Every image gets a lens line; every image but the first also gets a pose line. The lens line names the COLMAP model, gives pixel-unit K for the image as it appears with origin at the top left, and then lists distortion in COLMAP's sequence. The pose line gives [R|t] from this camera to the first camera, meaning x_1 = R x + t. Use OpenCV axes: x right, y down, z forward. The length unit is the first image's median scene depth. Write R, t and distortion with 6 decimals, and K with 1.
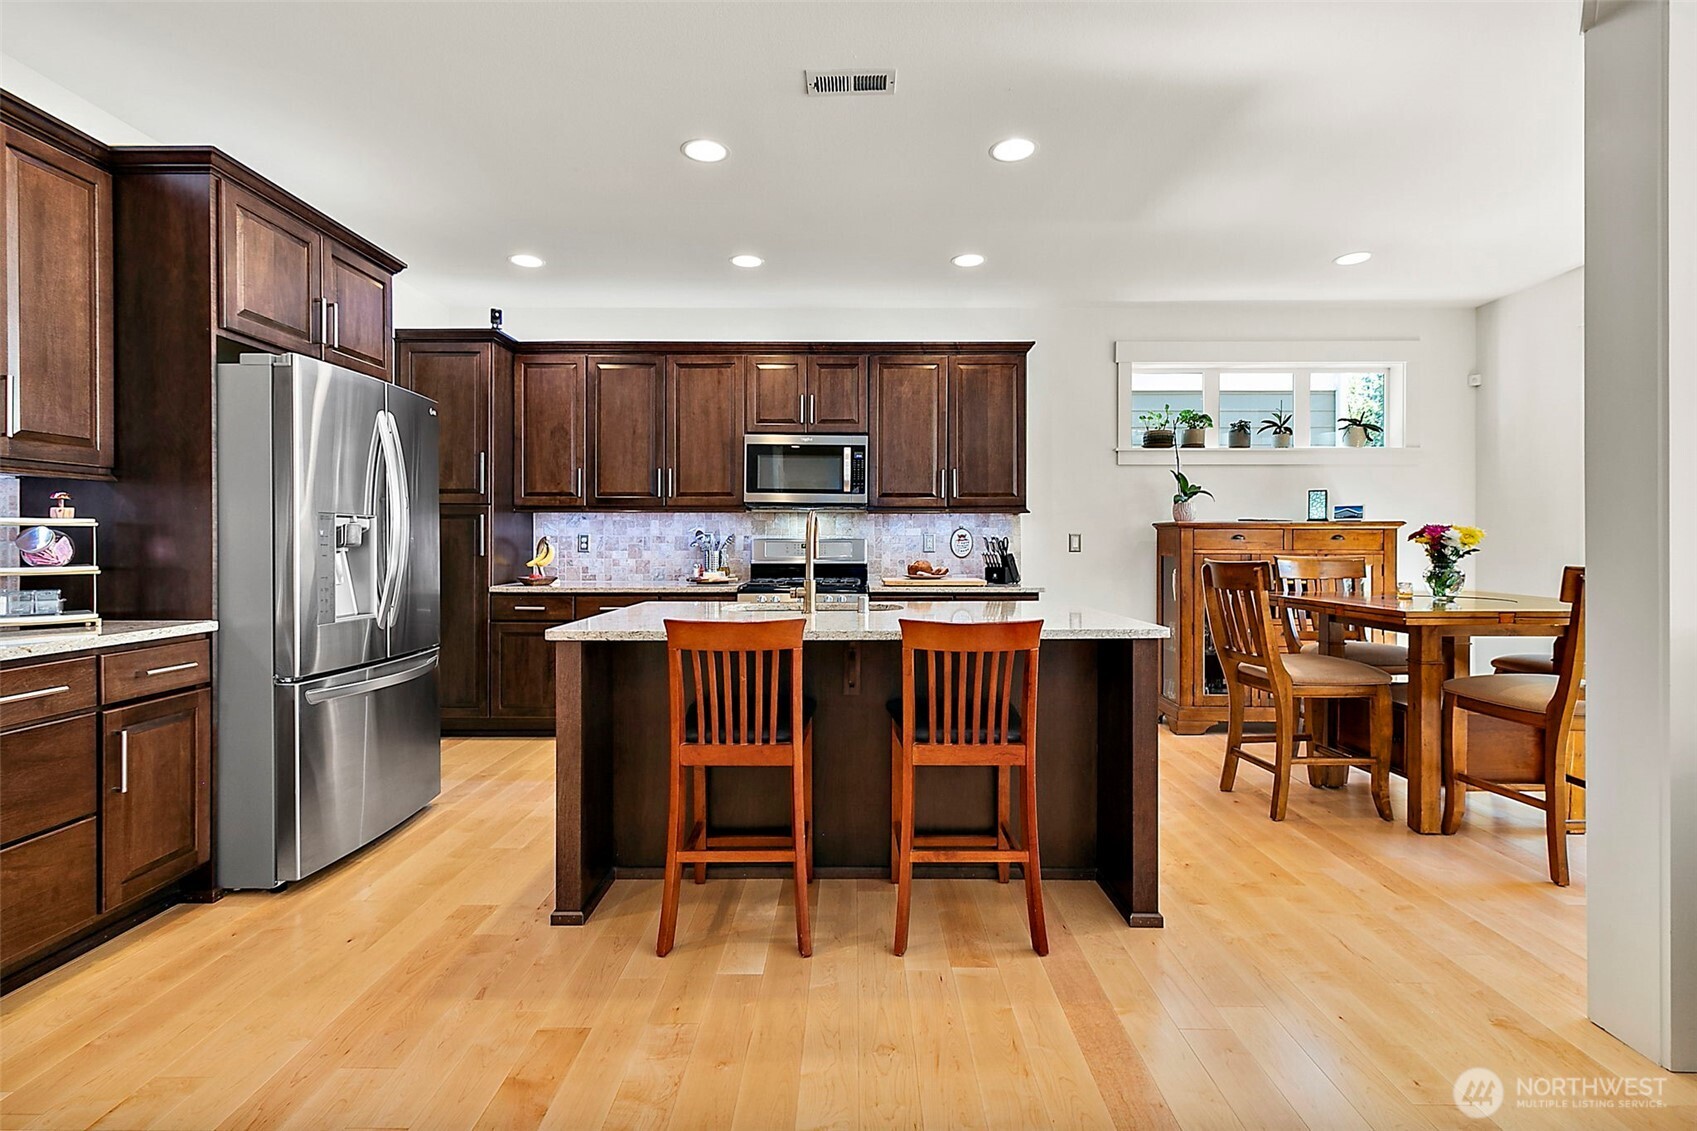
lens RADIAL K [[788.8, 0, 849.5], [0, 788.8, 553.7], [0, 0, 1]] dist [0.004133, 0.000803]
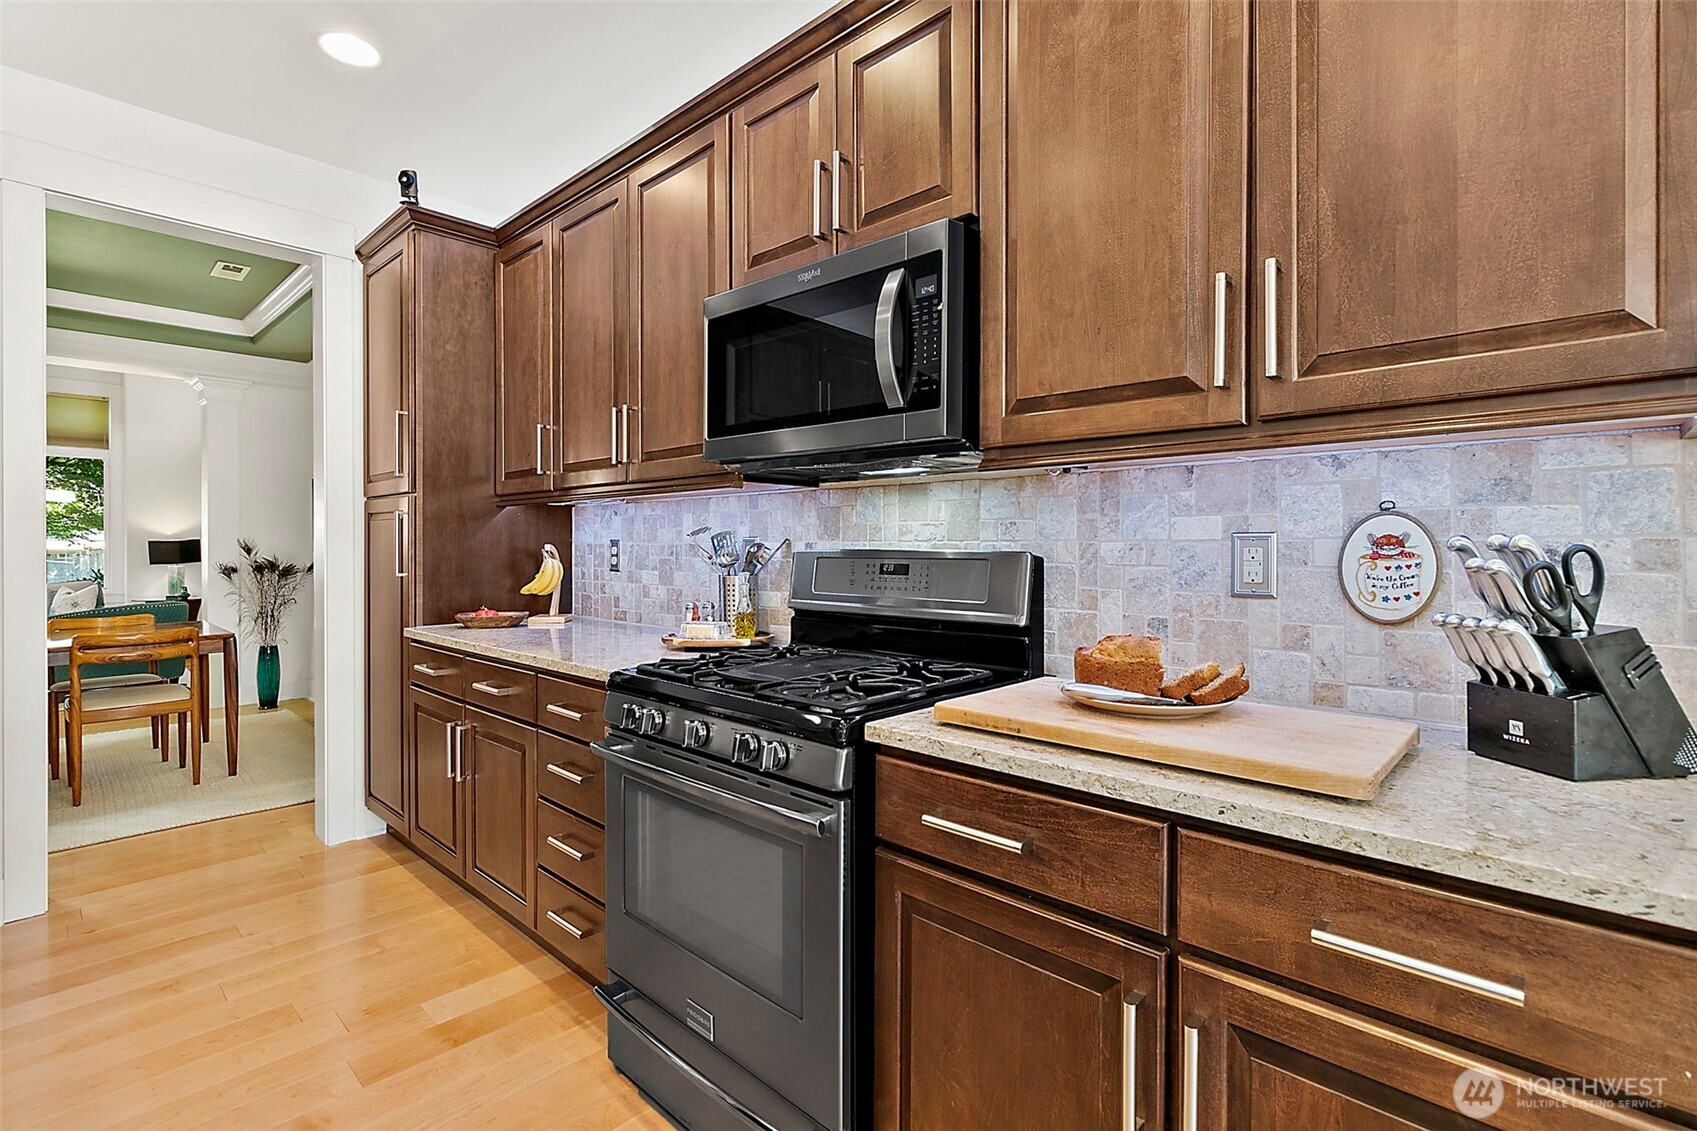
lens RADIAL K [[788.8, 0, 849.9], [0, 788.8, 556.6], [0, 0, 1]] dist [0.004133, 0.000803]
pose [[0.731356, 0.008454, -0.681943, 0.196200], [-0.004884, 0.999962, 0.007159, -0.018577], [0.681978, -0.001905, 0.731370, 0.716137]]
